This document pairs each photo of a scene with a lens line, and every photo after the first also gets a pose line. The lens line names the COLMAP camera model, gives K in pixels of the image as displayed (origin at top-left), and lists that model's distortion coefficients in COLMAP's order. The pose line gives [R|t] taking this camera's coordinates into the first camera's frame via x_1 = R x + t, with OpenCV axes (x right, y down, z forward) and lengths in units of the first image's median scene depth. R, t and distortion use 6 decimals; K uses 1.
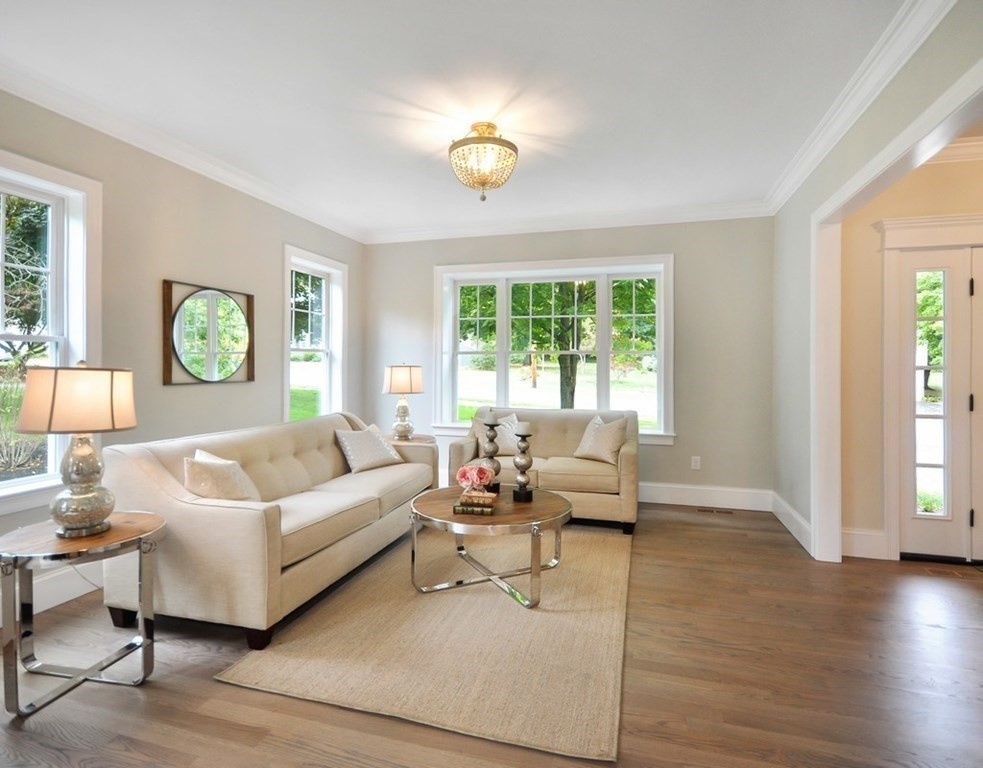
lens RADIAL K [[524.7, 0, 530.6], [0, 524.7, 366.4], [0, 0, 1]] dist [-0.001319, 0.012253]
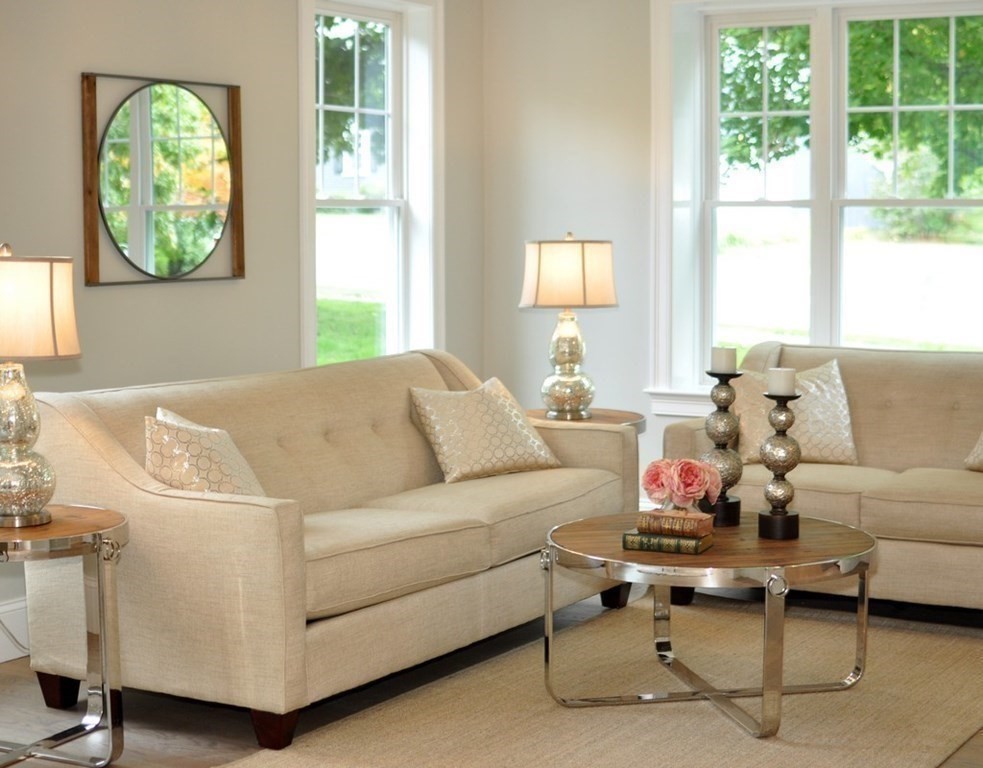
lens RADIAL K [[1783.9, 0, 429.2], [0, 1783.9, 372.1], [0, 0, 1]] dist [-0.205766, 0.241439]
pose [[0.933072, 0.019553, -0.359157, 0.207808], [0.010027, 0.996719, 0.080313, -0.014129], [0.359549, -0.078539, 0.929815, -0.446214]]
